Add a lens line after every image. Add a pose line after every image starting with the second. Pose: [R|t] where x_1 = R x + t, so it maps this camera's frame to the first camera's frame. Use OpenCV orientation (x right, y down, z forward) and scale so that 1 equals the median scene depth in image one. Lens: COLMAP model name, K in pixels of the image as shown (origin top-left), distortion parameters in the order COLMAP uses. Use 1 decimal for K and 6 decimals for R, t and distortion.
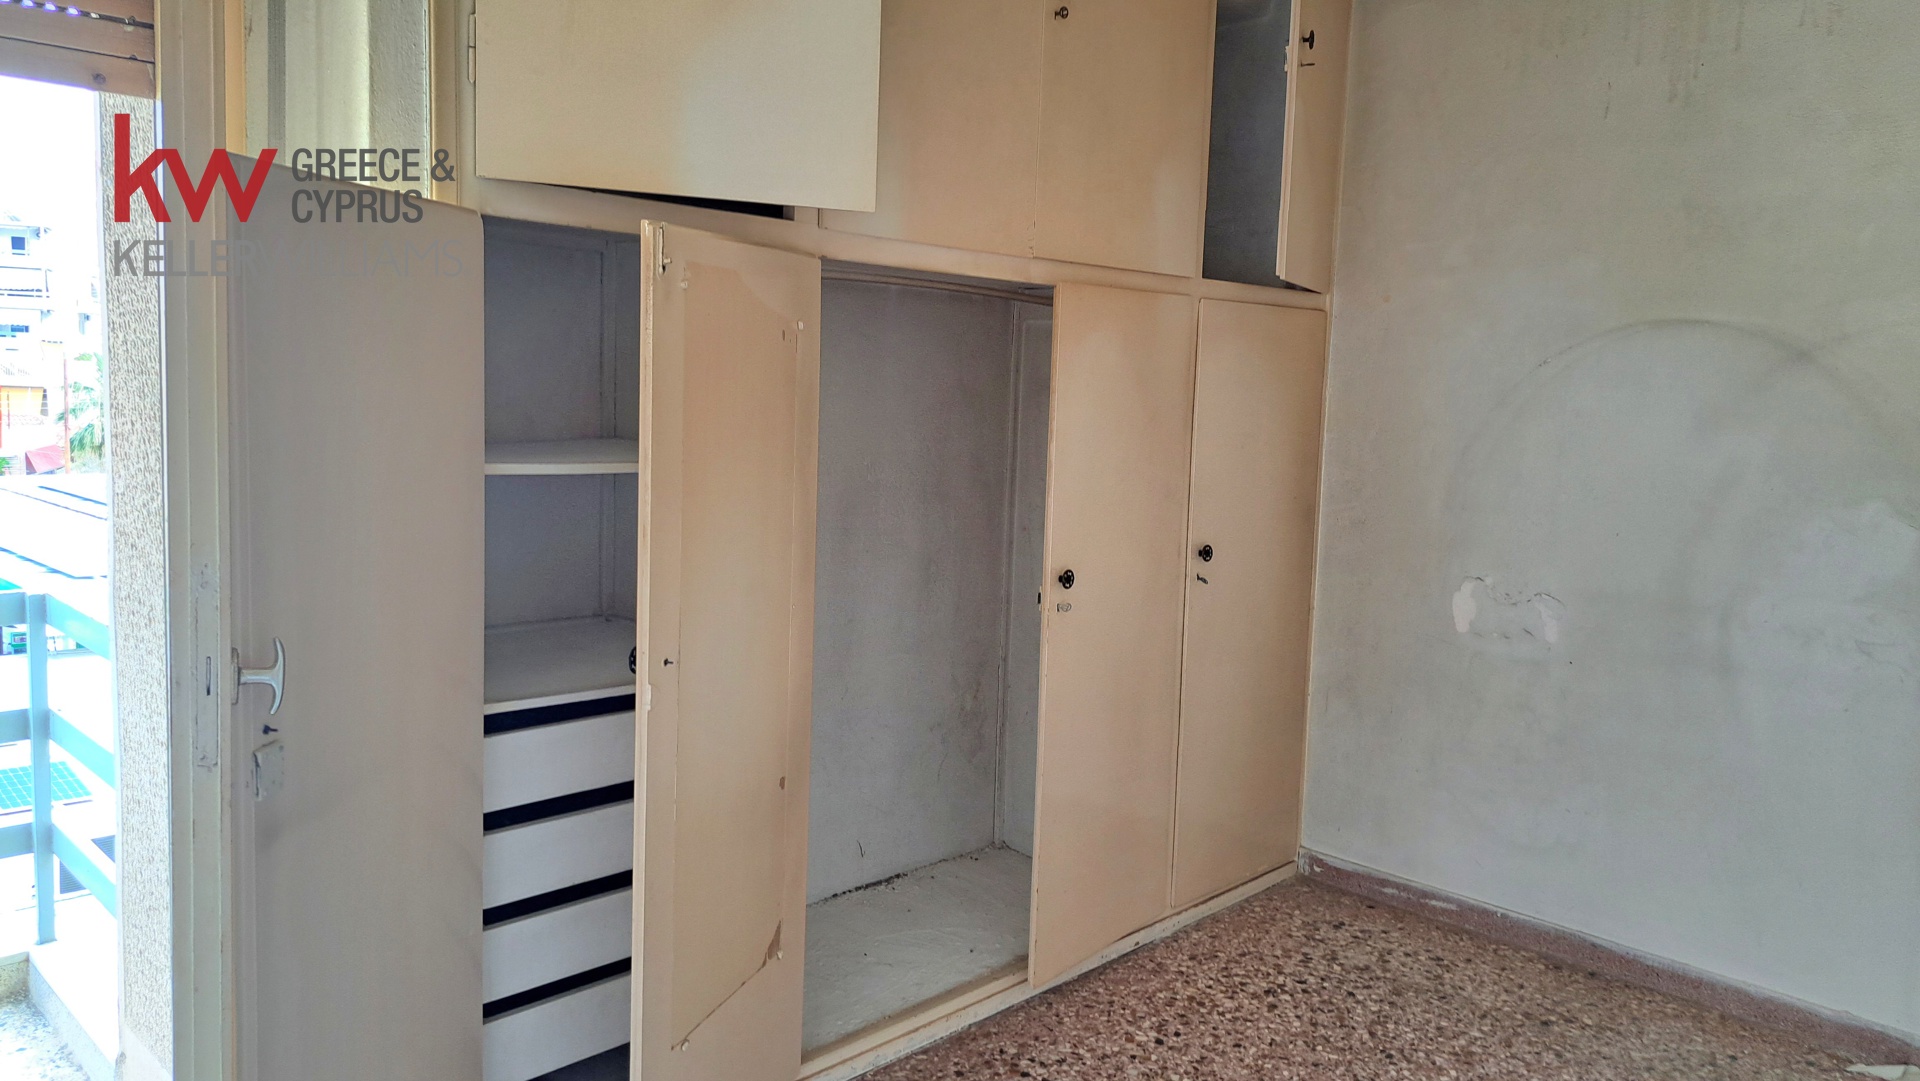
lens RADIAL K [[1392.6, 0, 952.4], [0, 1392.6, 512.9], [0, 0, 1]] dist [0.069547, -0.033841]
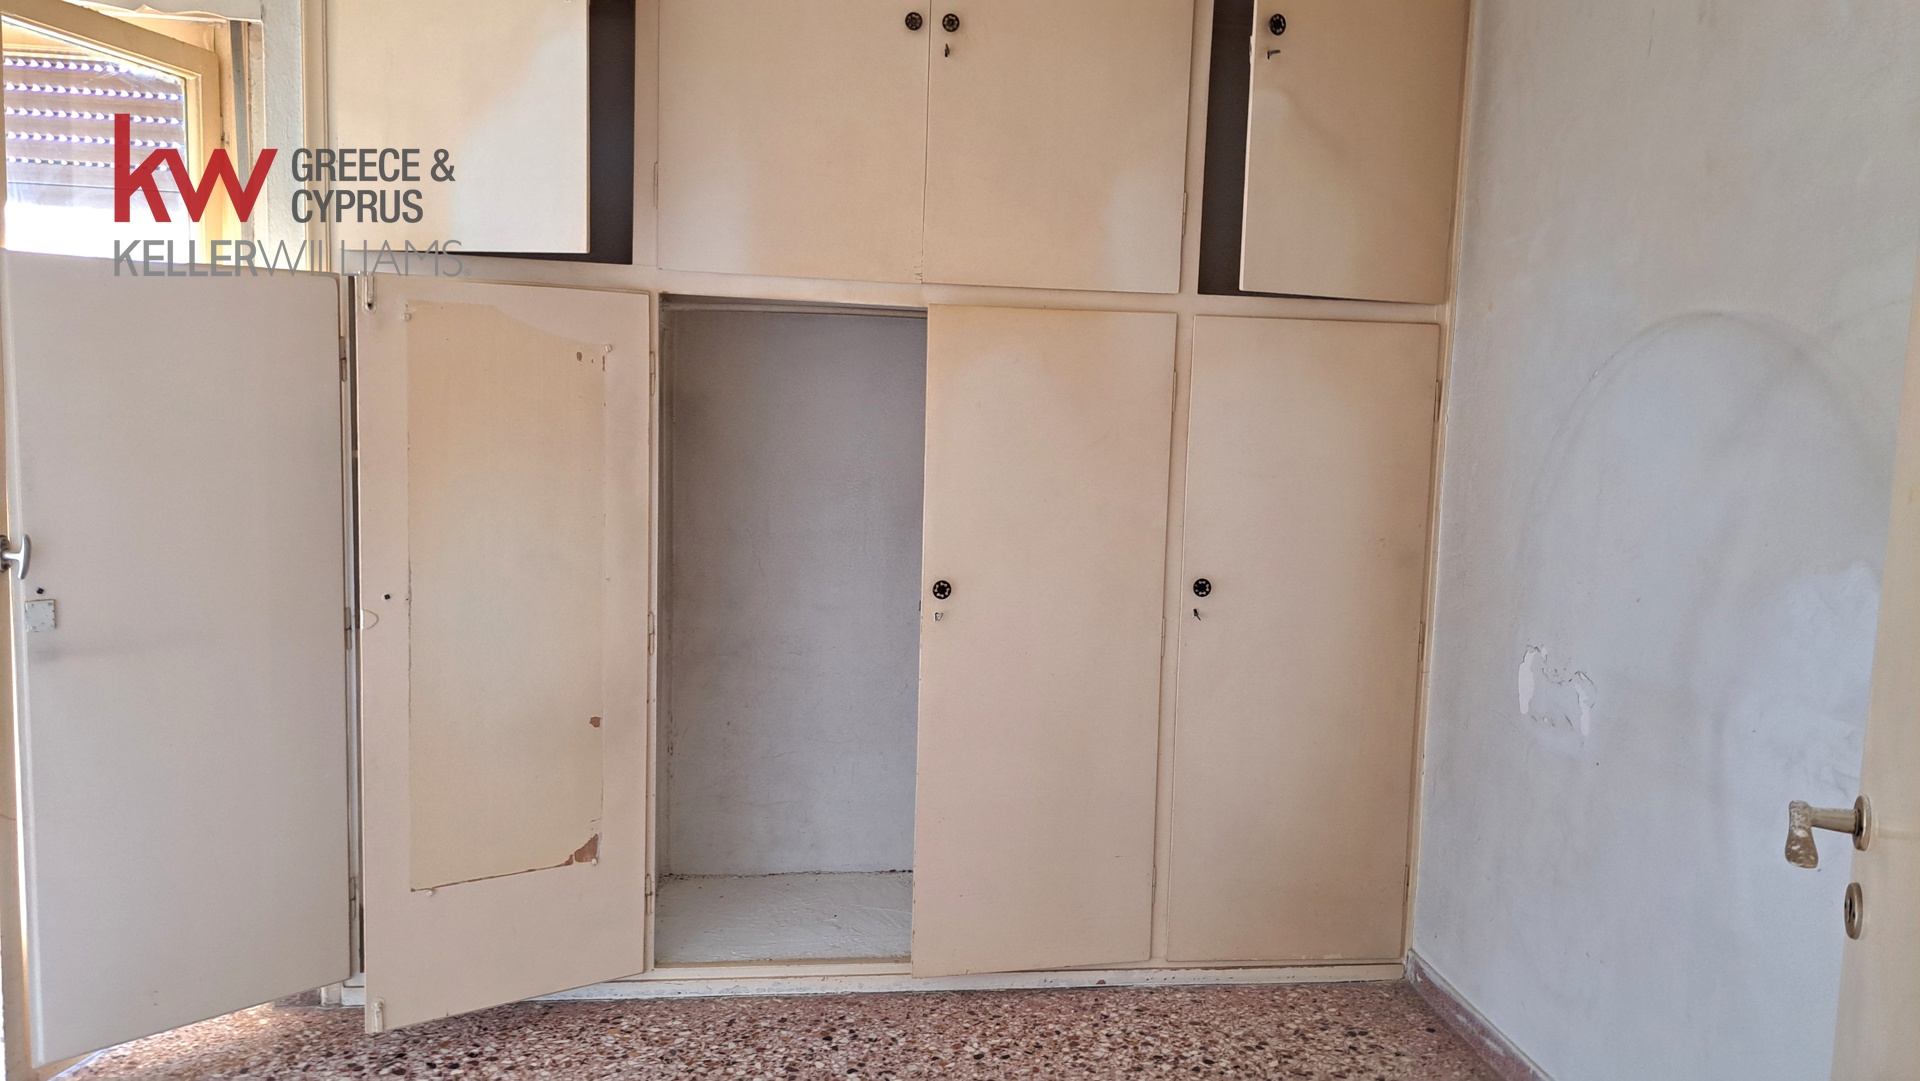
lens RADIAL K [[1362.4, 0, 976.1], [0, 1362.4, 547.3], [0, 0, 1]] dist [0.082366, -0.088754]
pose [[0.775007, 0.057188, -0.629359, 0.666719], [-0.069532, 0.997567, 0.005022, 0.008093], [0.628115, 0.039868, 0.777098, 0.200153]]
